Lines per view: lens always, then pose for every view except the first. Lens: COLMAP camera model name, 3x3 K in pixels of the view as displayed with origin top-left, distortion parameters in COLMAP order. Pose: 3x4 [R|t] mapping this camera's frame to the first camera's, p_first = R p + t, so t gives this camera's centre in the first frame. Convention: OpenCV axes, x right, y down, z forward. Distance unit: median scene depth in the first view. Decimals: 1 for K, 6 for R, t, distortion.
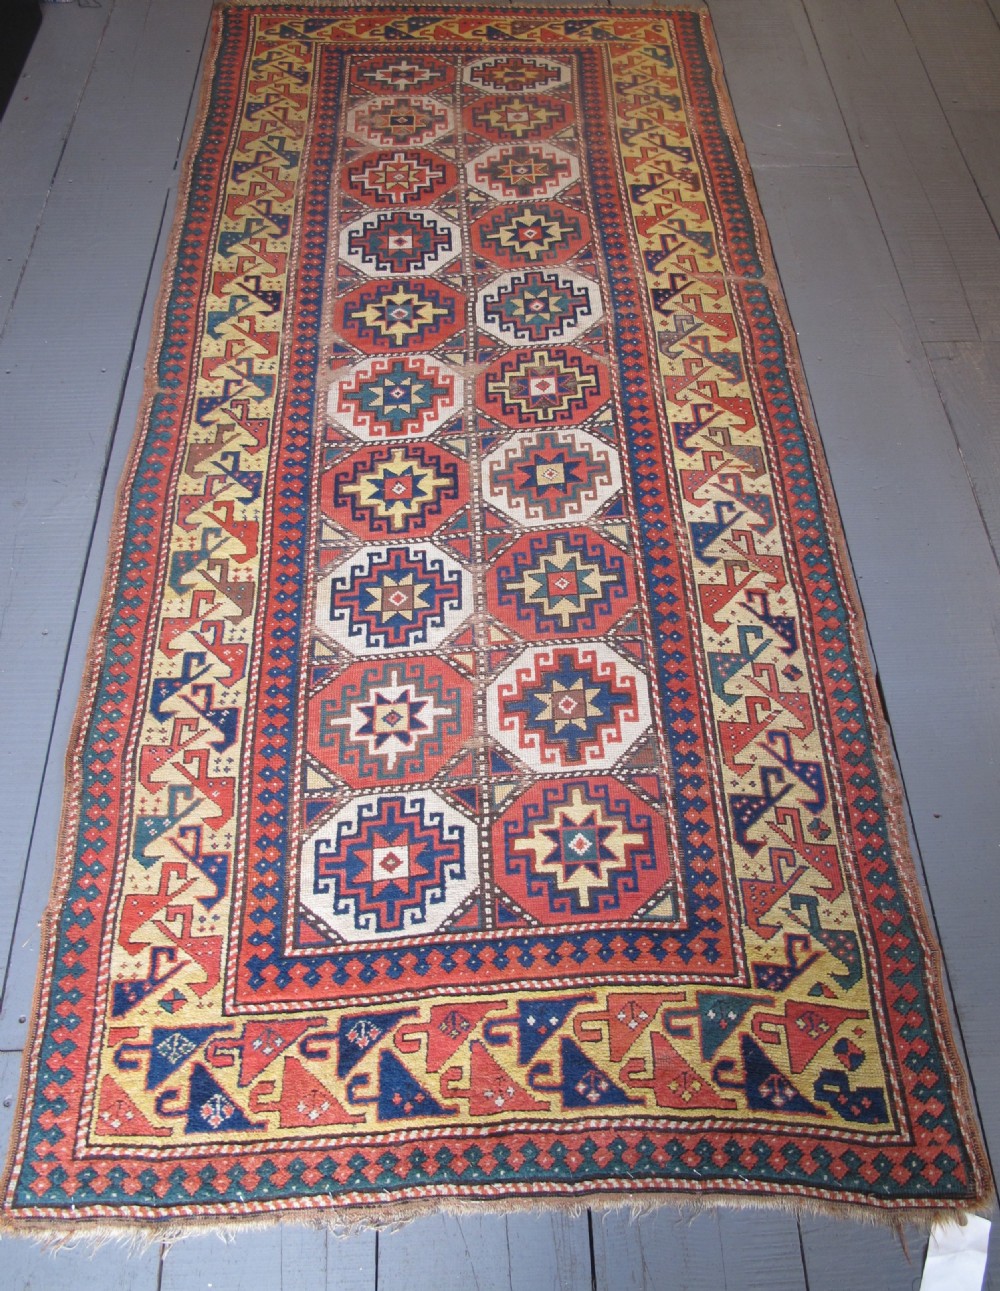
lens RADIAL K [[1195.8, 0, 537.0], [0, 1195.8, 574.4], [0, 0, 1]] dist [-0.107386, 0.000000]
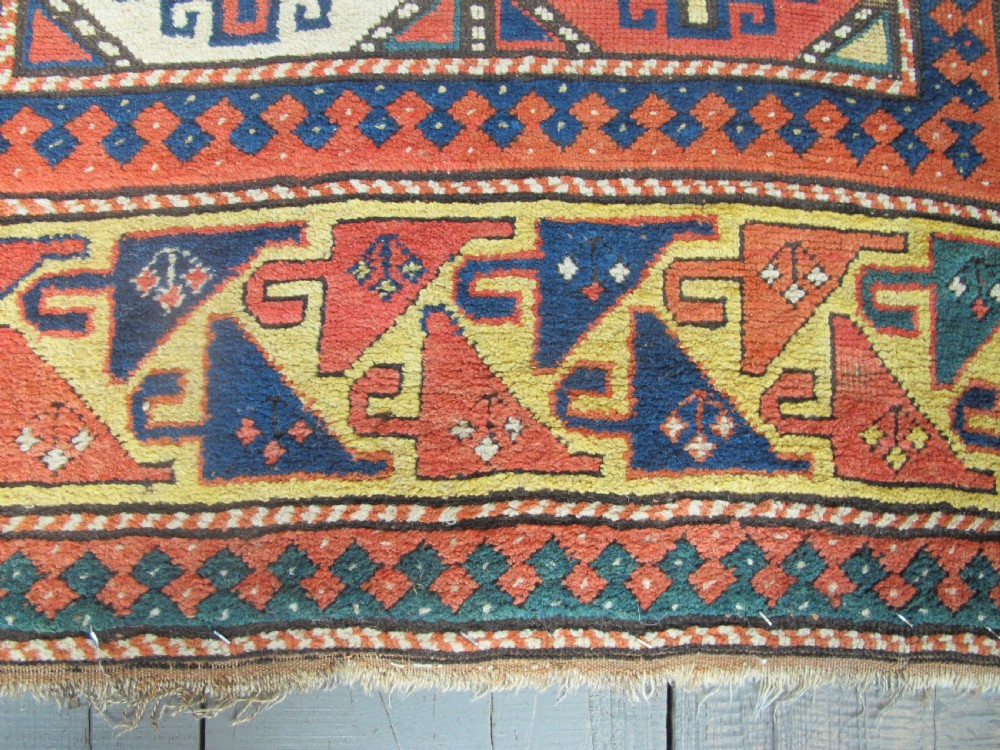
lens RADIAL K [[834.0, 0, 498.2], [0, 834.0, 359.1], [0, 0, 1]] dist [-0.146004, 0.099404]
pose [[0.996968, 0.059785, 0.049805, -0.037200], [-0.076719, 0.862164, 0.500787, 0.221458], [-0.013000, -0.503090, 0.864137, 0.620379]]
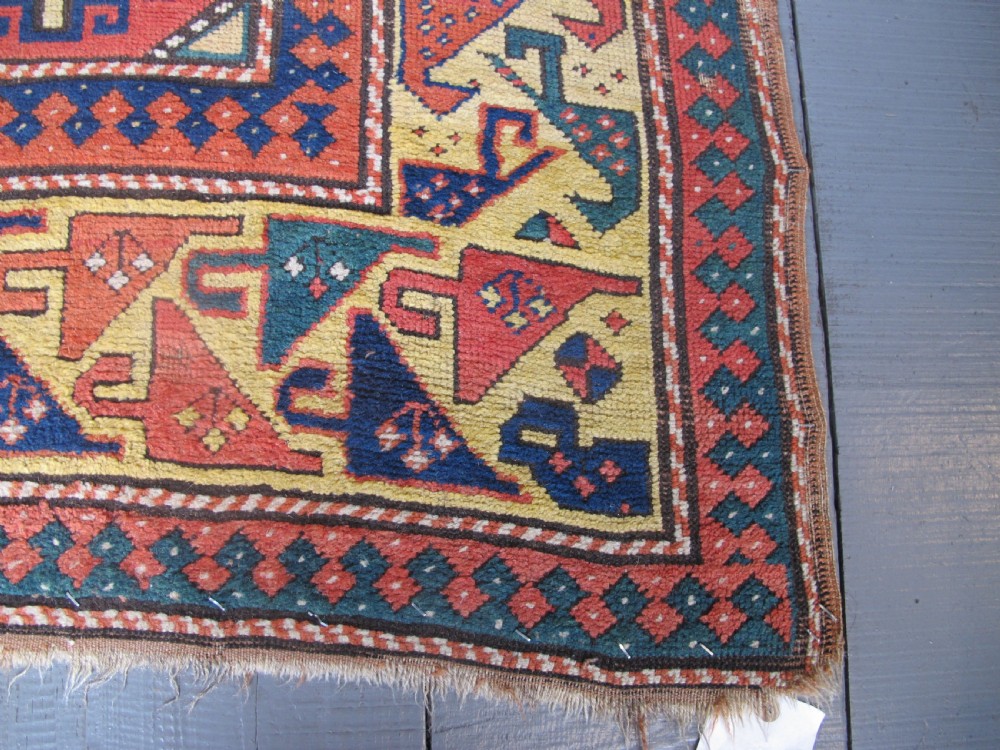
lens RADIAL K [[834.0, 0, 498.0], [0, 834.0, 356.1], [0, 0, 1]] dist [-0.146004, 0.099404]
pose [[0.996866, 0.035794, 0.070544, 0.177410], [-0.064323, 0.885863, 0.459466, 0.219357], [-0.046047, -0.462563, 0.885390, 0.603493]]
